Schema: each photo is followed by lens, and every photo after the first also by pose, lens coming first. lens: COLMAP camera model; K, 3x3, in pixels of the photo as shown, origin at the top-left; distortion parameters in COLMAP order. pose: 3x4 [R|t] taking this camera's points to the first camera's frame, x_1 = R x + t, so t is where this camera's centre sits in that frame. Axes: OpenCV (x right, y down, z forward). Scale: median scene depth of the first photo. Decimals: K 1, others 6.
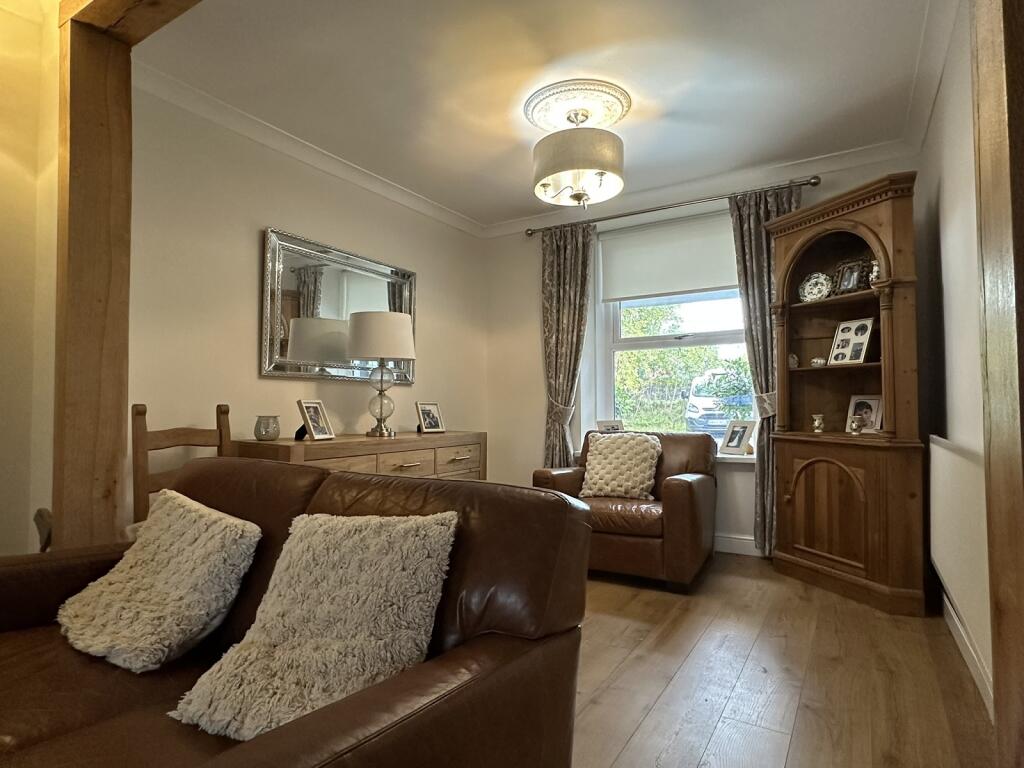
lens RADIAL K [[569.9, 0, 510.7], [0, 569.9, 386.3], [0, 0, 1]] dist [0.000368, 0.004204]
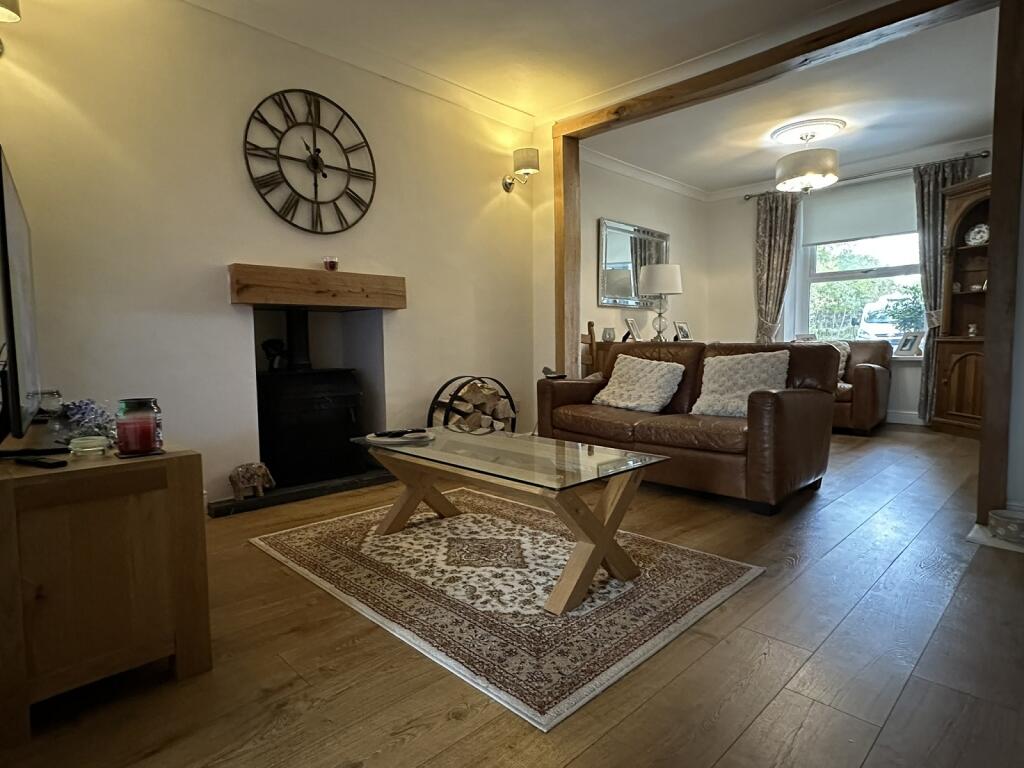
lens RADIAL K [[569.9, 0, 513.8], [0, 569.9, 384.7], [0, 0, 1]] dist [0.000368, 0.004204]
pose [[0.972737, 0.010930, -0.231655, -0.239905], [0.015544, 0.993570, 0.112149, 0.019380], [0.231392, -0.112692, 0.966312, -0.638240]]
